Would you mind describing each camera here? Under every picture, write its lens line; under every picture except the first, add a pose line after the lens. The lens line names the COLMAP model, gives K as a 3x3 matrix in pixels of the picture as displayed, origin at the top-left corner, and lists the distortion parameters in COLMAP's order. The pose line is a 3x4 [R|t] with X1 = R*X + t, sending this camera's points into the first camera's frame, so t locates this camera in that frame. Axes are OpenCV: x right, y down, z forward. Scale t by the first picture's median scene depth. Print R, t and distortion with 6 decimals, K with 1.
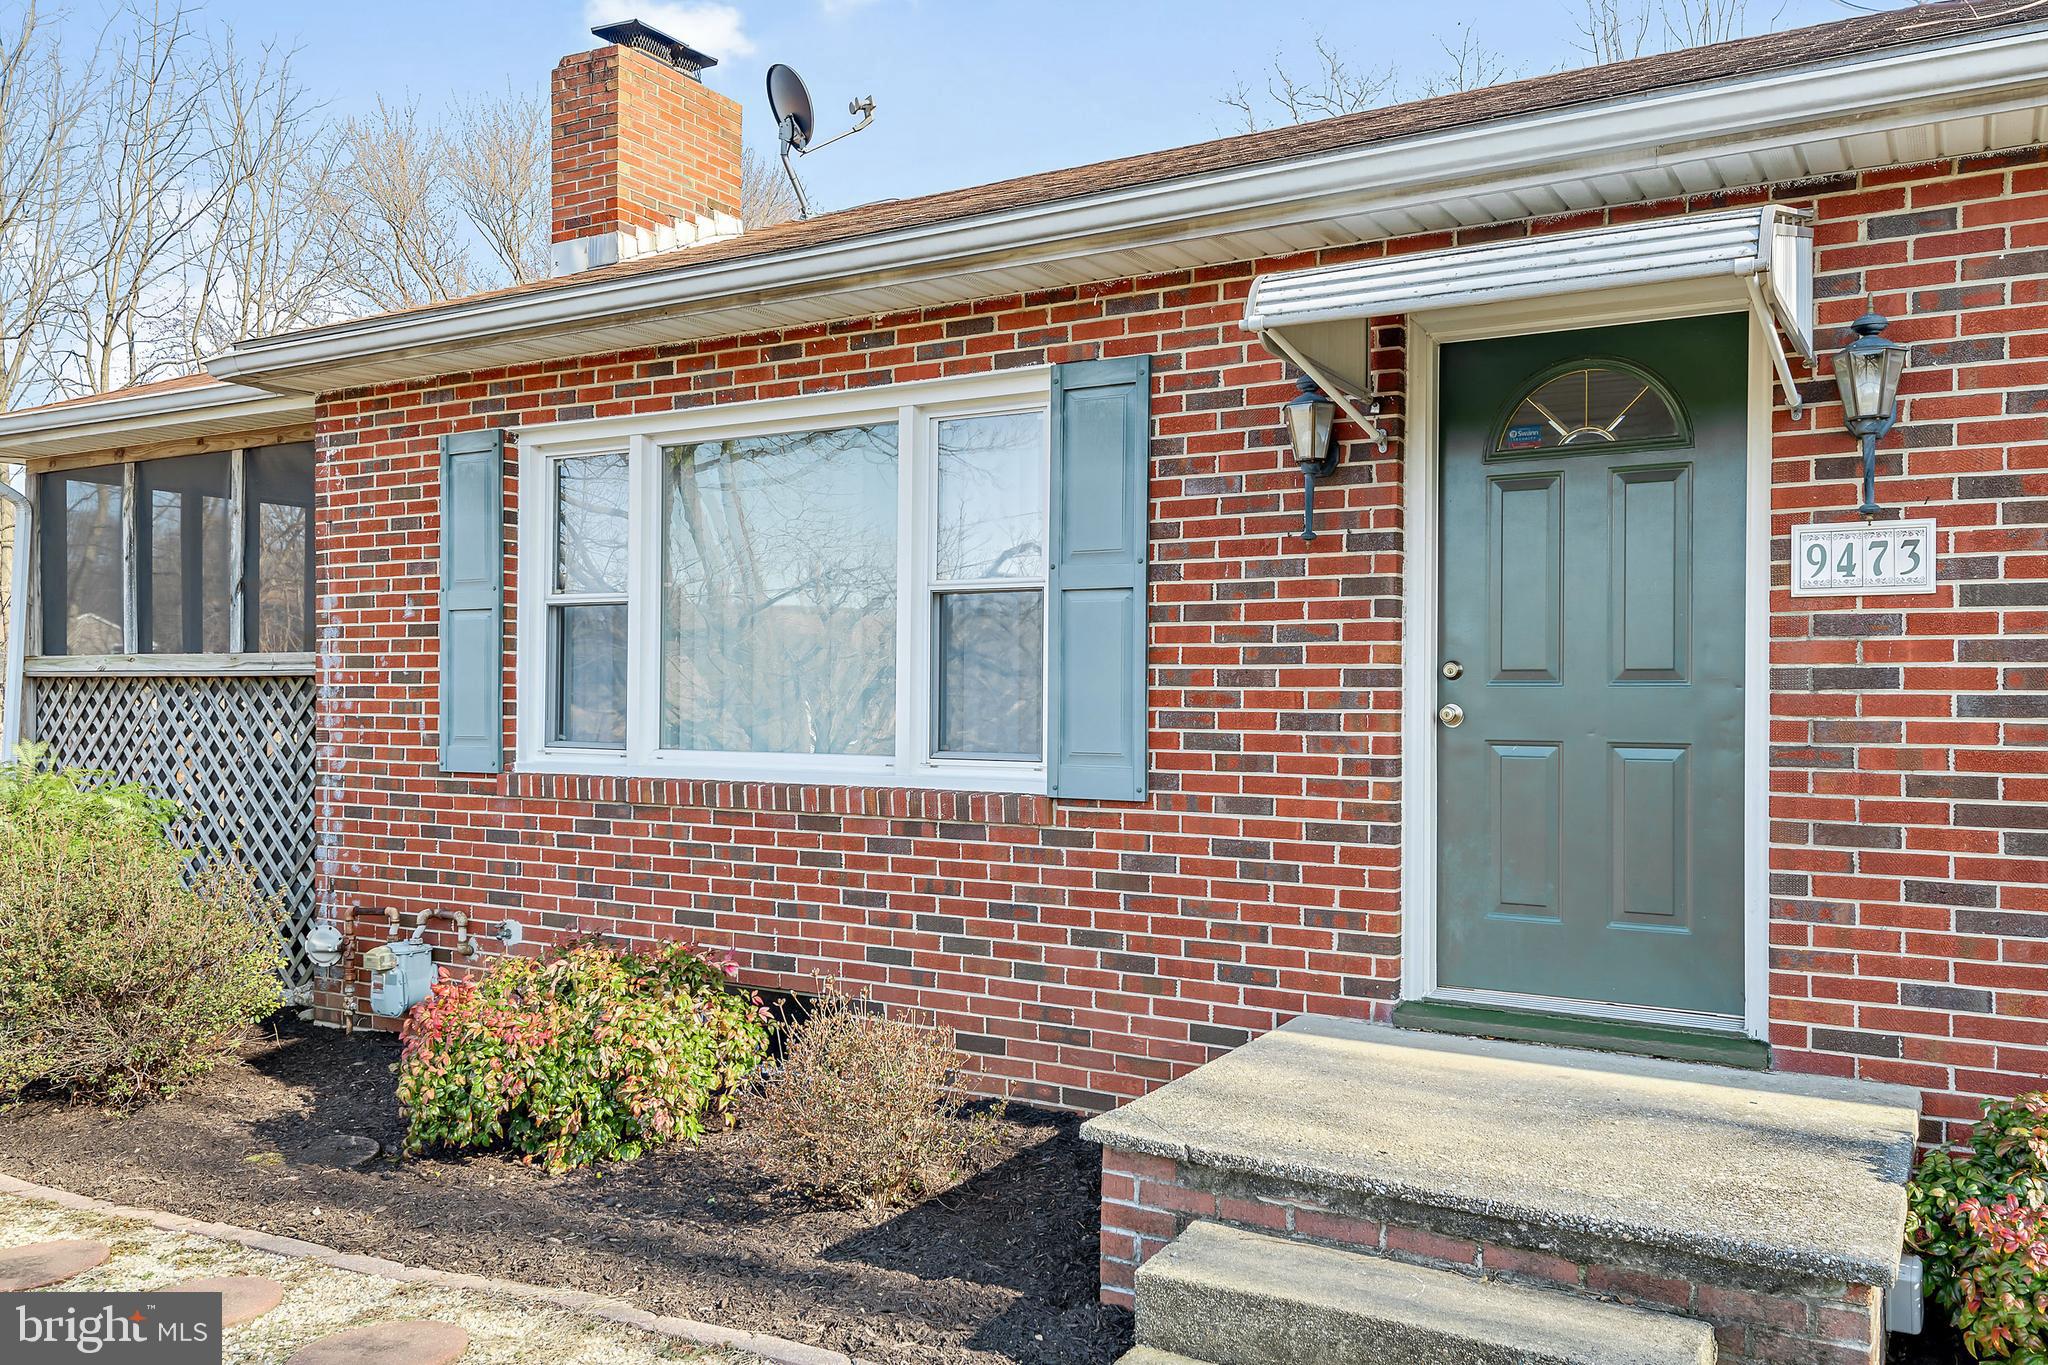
lens RADIAL K [[1676.4, 0, 1032.7], [0, 1676.4, 685.3], [0, 0, 1]] dist [0.023132, 0.007004]
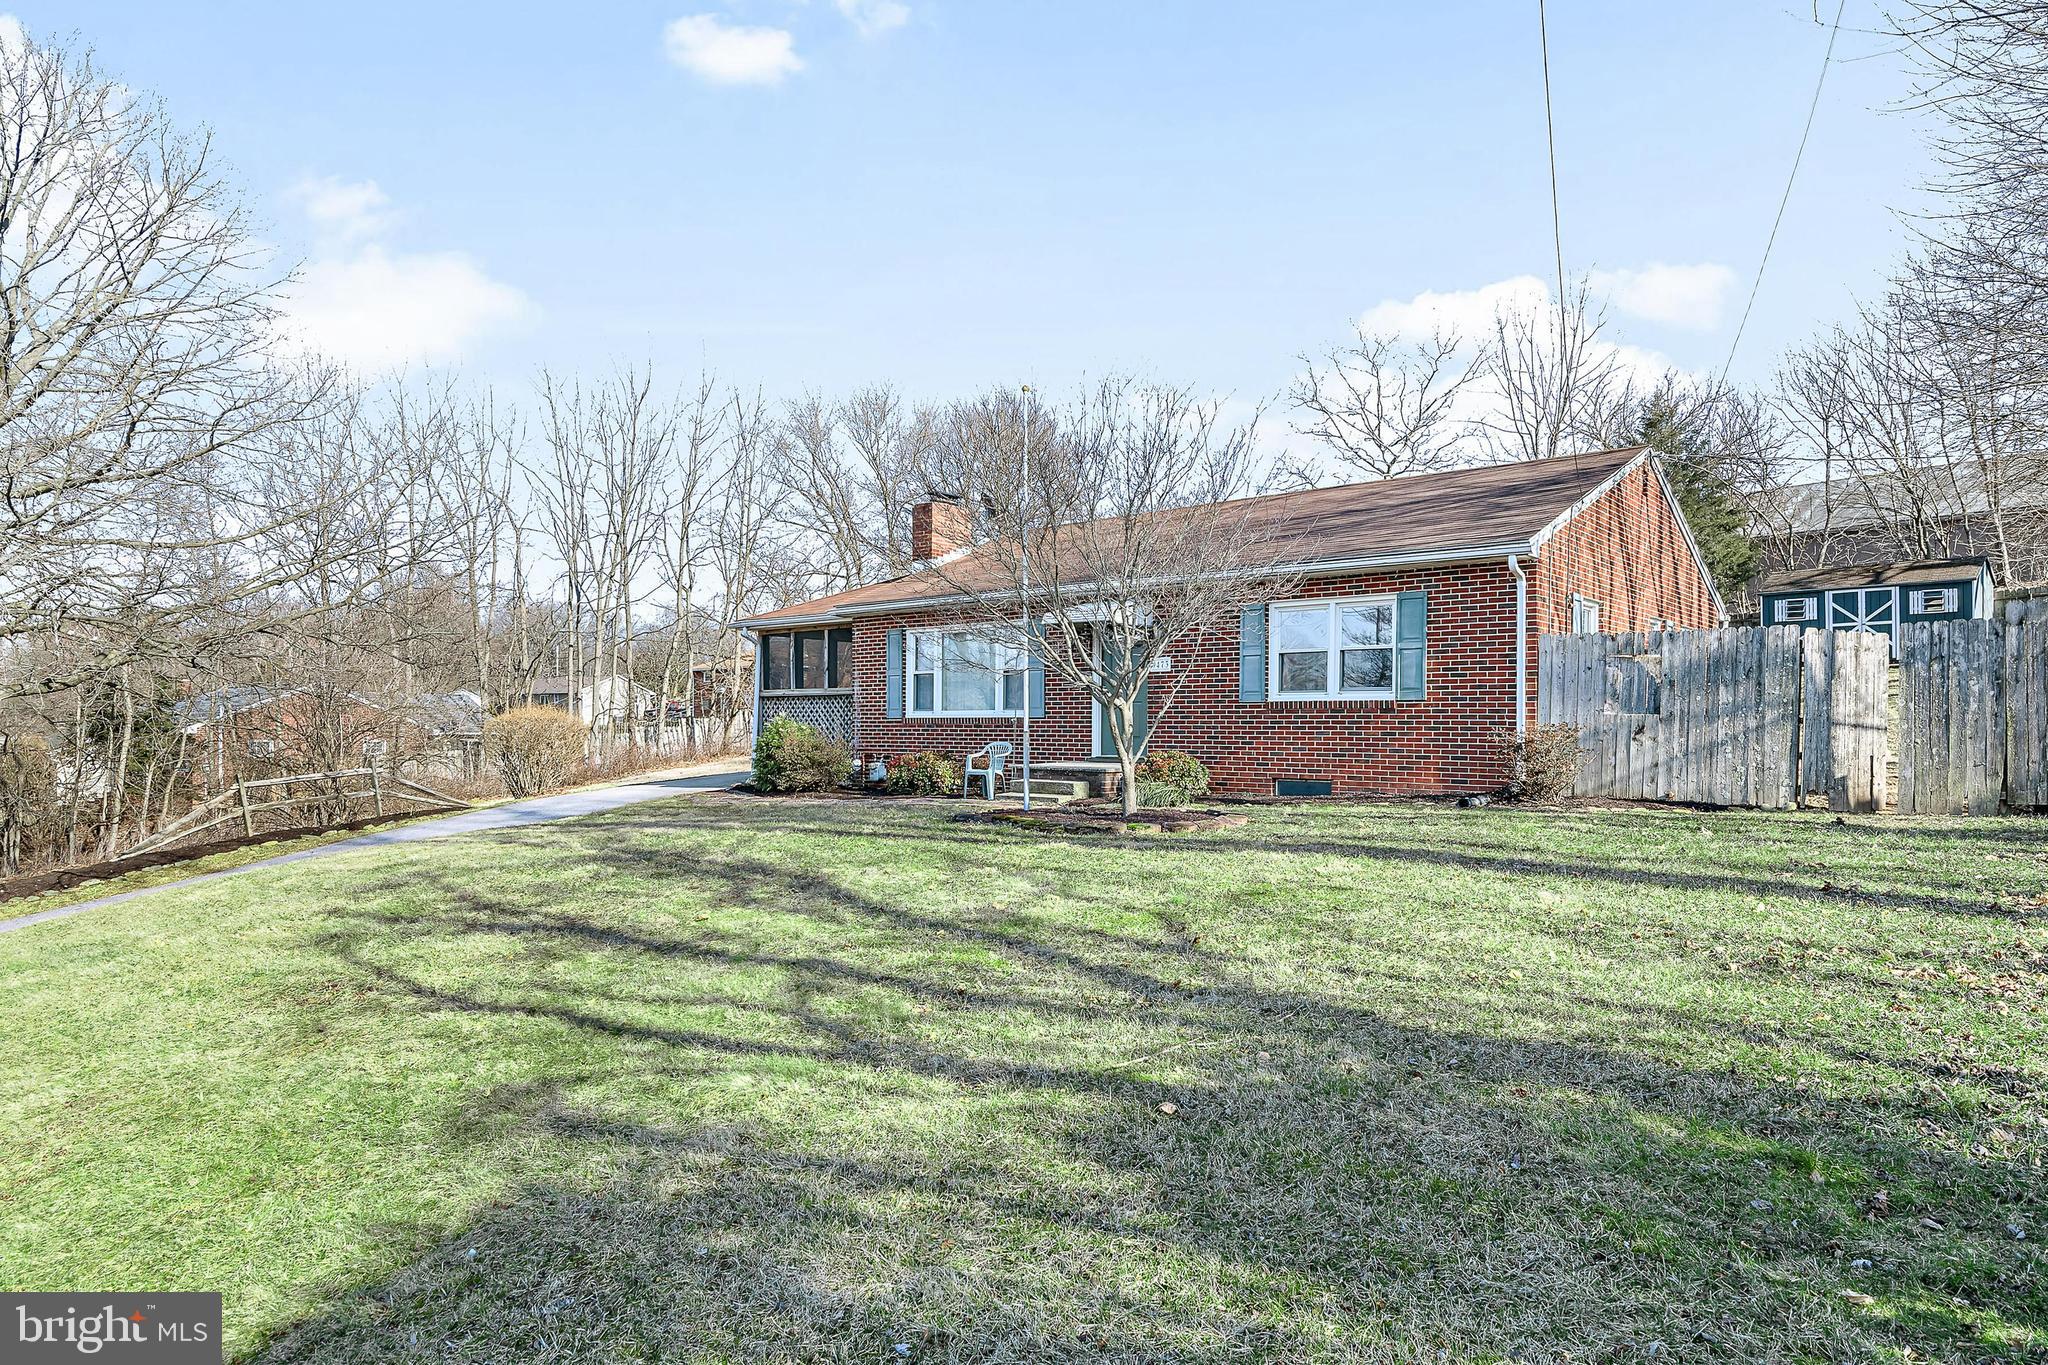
lens RADIAL K [[1375.0, 0, 1016.6], [0, 1375.0, 694.4], [0, 0, 1]] dist [0.011275, 0.000848]
pose [[0.982648, -0.007655, -0.185323, 0.511961], [0.003231, 0.999703, -0.024166, 0.072901], [0.185453, 0.023148, 0.982380, -1.996592]]
